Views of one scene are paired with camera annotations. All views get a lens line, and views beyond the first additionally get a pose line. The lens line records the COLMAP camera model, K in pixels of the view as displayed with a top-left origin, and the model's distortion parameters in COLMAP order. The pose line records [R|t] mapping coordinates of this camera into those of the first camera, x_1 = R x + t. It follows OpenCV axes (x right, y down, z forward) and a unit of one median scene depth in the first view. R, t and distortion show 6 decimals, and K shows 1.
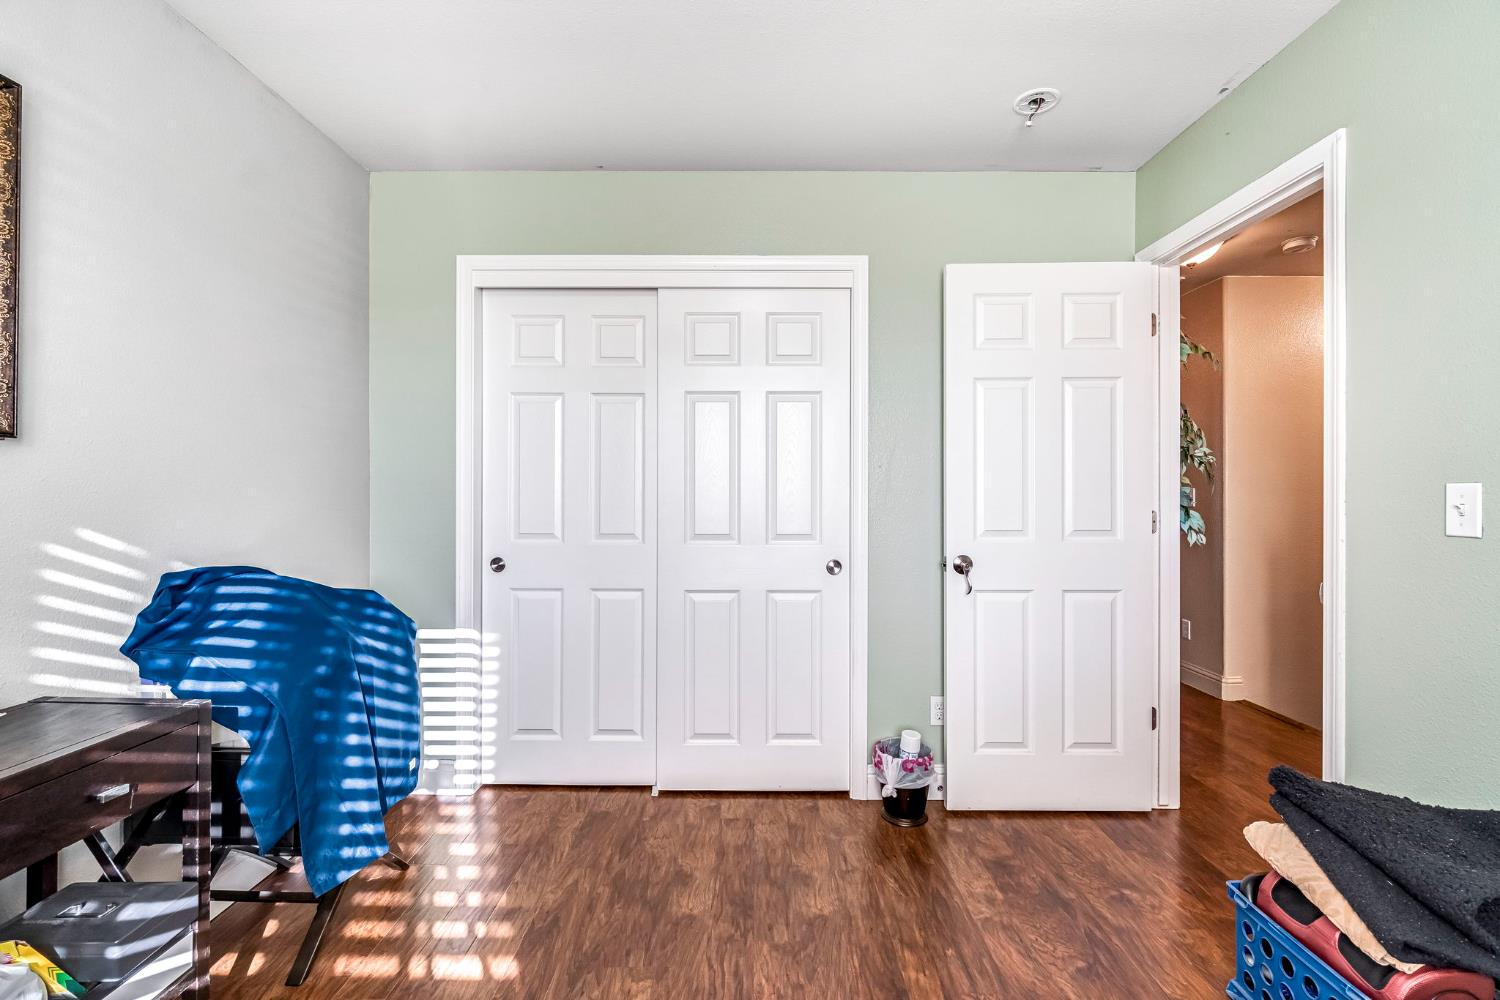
lens RADIAL K [[664.4, 0, 758.6], [0, 664.4, 502.6], [0, 0, 1]] dist [-0.002536, -0.000157]
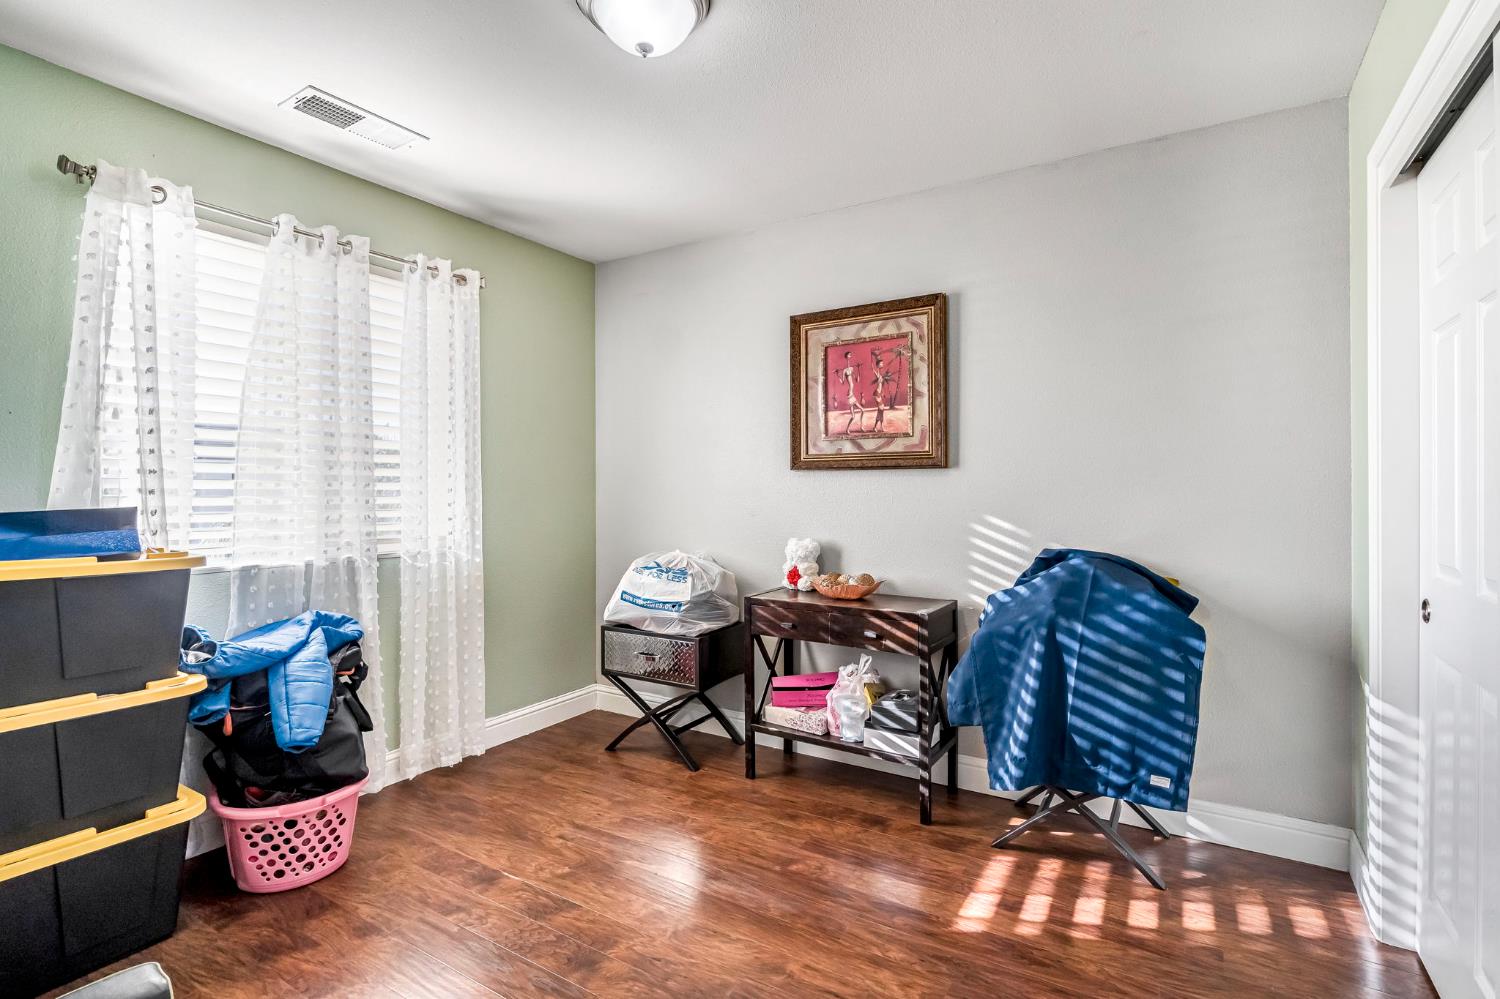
lens RADIAL K [[664.4, 0, 758.6], [0, 664.4, 502.1], [0, 0, 1]] dist [-0.002536, -0.000157]
pose [[-0.512440, -0.002411, -0.858720, 0.707624], [-0.006660, 0.999977, 0.001166, 0.004679], [0.858697, 0.006316, -0.512444, 1.214178]]
